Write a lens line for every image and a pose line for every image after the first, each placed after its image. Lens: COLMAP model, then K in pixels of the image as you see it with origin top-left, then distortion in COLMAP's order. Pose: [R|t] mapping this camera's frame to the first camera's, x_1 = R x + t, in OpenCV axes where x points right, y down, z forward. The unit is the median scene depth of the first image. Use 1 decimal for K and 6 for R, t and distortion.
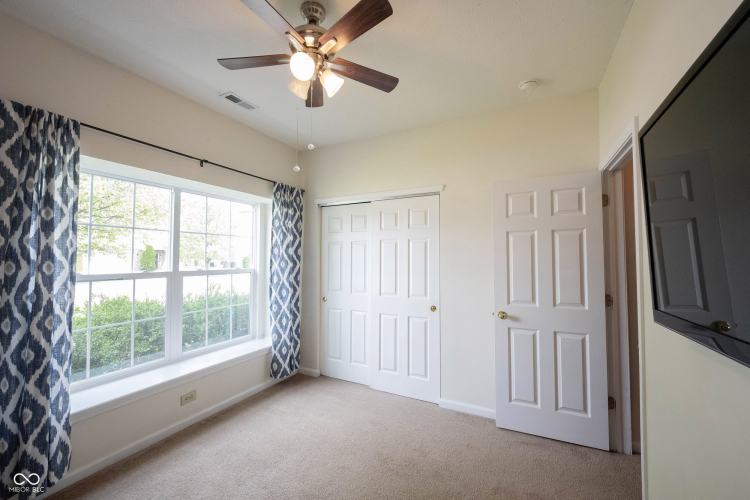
lens RADIAL K [[296.1, 0, 374.8], [0, 296.1, 250.8], [0, 0, 1]] dist [-0.004633, 0.001117]
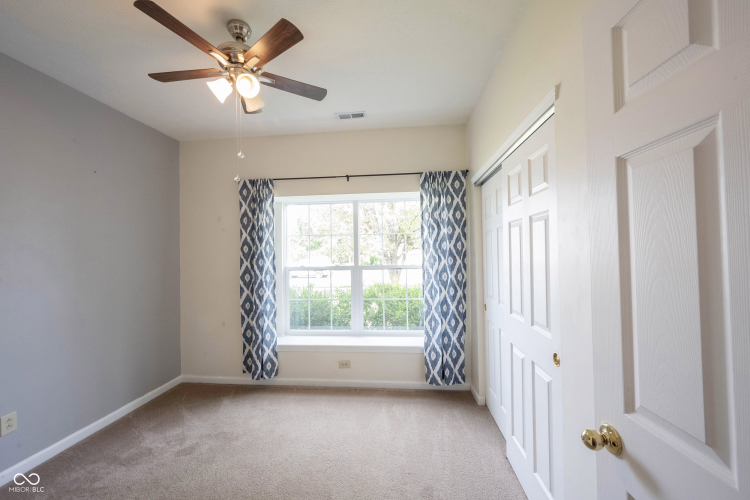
lens RADIAL K [[296.1, 0, 373.5], [0, 296.1, 250.1], [0, 0, 1]] dist [-0.004633, 0.001117]
pose [[0.365480, -0.022280, -0.930553, 0.523574], [0.040474, 0.999148, -0.008026, 0.014694], [0.929939, -0.034729, 0.366070, 0.562562]]
